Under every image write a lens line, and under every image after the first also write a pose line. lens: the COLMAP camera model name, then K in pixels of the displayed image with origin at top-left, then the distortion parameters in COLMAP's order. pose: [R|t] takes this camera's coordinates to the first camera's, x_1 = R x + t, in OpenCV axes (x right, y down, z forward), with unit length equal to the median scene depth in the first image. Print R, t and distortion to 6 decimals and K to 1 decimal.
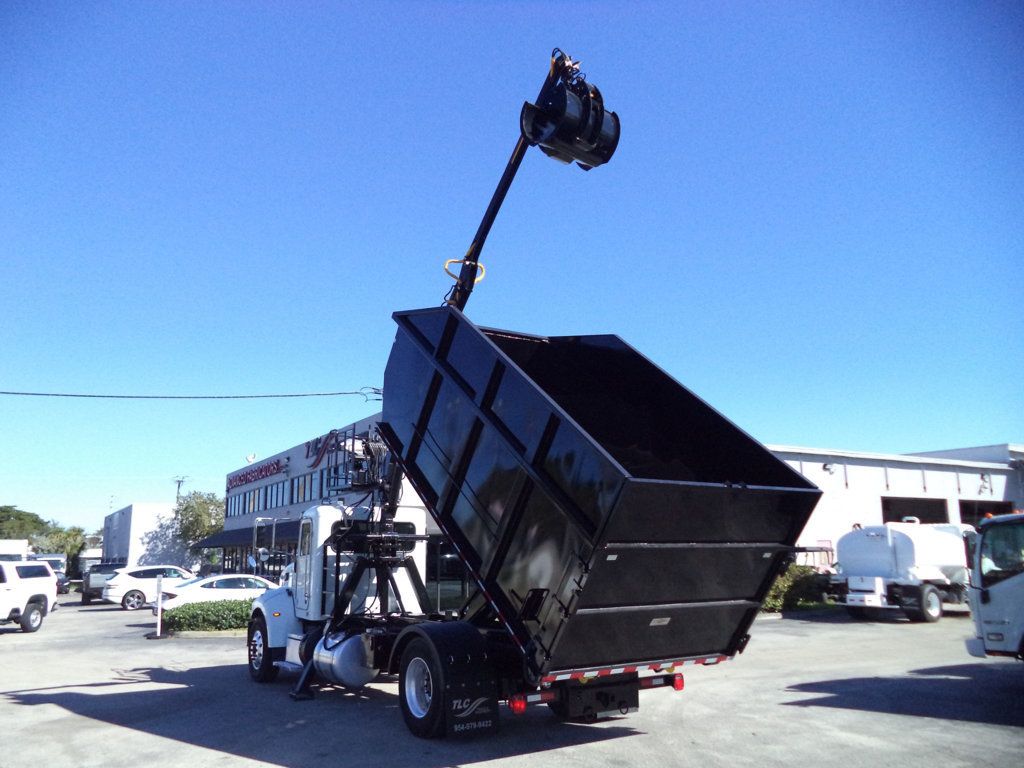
lens RADIAL K [[824.7, 0, 512.0], [0, 824.7, 384.0], [0, 0, 1]] dist [-0.012324, -0.007946]
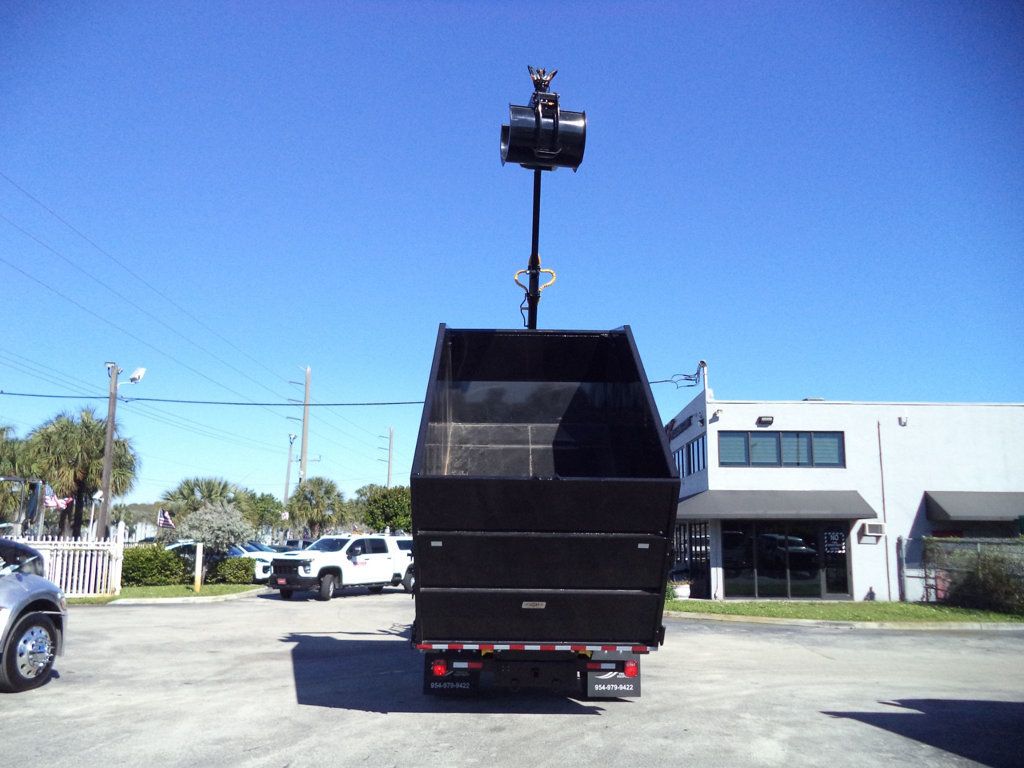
lens RADIAL K [[824.7, 0, 512.0], [0, 824.7, 384.0], [0, 0, 1]] dist [-0.012324, -0.007946]
pose [[0.839592, -0.076747, -0.537769, 0.676499], [0.088405, 0.996076, -0.004132, 0.003106], [0.535976, -0.044072, 0.843082, 0.082099]]
